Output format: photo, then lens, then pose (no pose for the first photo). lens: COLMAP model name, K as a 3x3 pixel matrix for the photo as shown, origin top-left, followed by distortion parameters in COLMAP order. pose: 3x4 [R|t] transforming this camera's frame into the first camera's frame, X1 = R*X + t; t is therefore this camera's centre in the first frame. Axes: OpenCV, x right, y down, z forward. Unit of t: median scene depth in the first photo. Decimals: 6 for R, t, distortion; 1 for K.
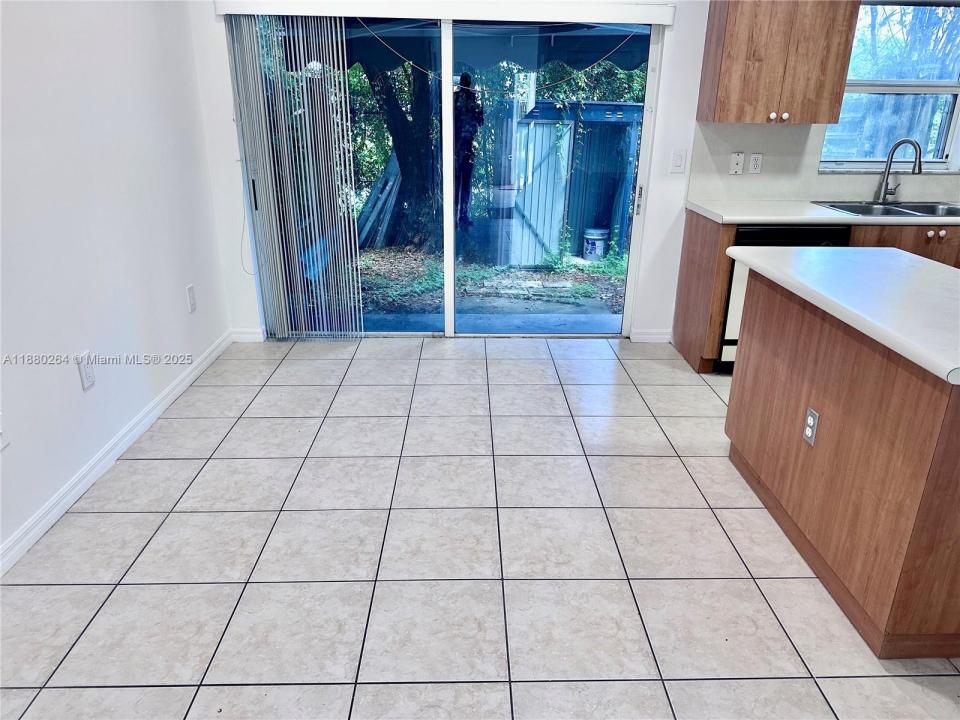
lens RADIAL K [[673.6, 0, 480.0], [0, 673.6, 360.0], [0, 0, 1]] dist [0.075570, -0.093581]
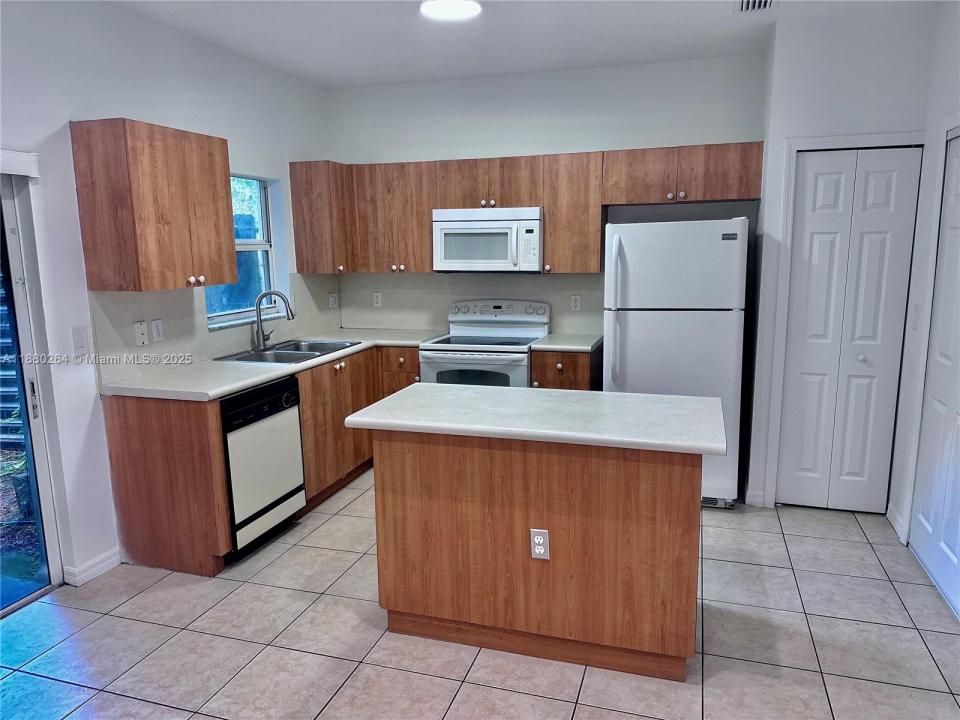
lens RADIAL K [[673.6, 0, 480.0], [0, 673.6, 360.0], [0, 0, 1]] dist [0.075570, -0.093581]
pose [[0.328410, -0.180412, 0.927145, -0.317270], [0.354059, 0.933530, 0.056241, -0.171388], [-0.875665, 0.309794, 0.370457, 0.354343]]
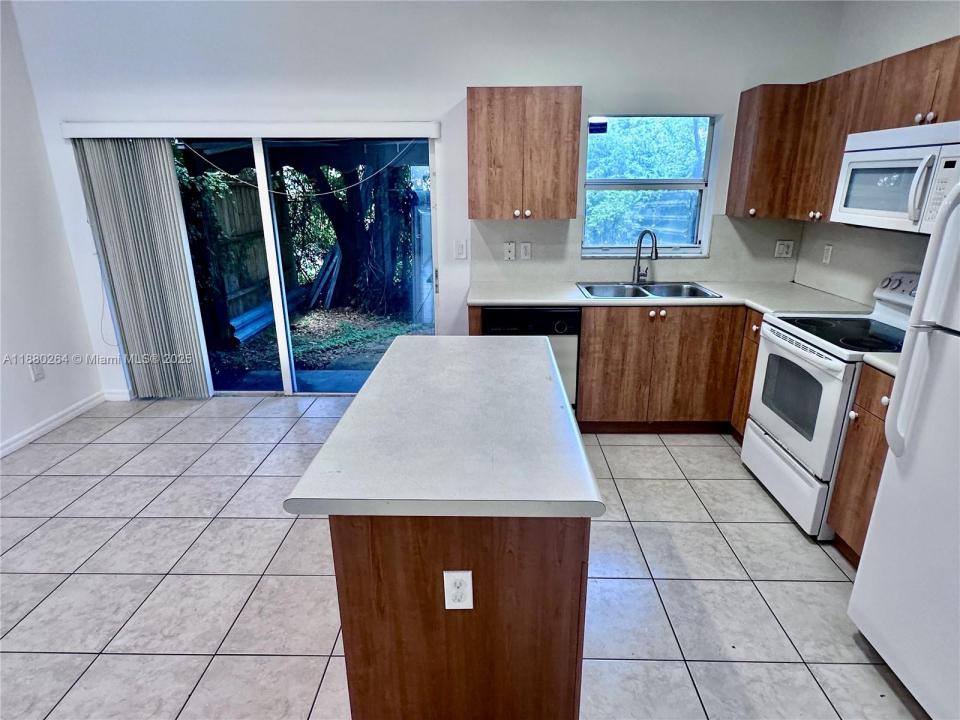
lens RADIAL K [[544.3, 0, 480.0], [0, 544.3, 360.0], [0, 0, 1]] dist [0.009856, 0.000496]
pose [[0.998678, -0.002089, -0.051357, 0.413768], [-0.000309, 0.998912, -0.046635, -0.063646], [0.051398, 0.046589, 0.997591, 0.081346]]
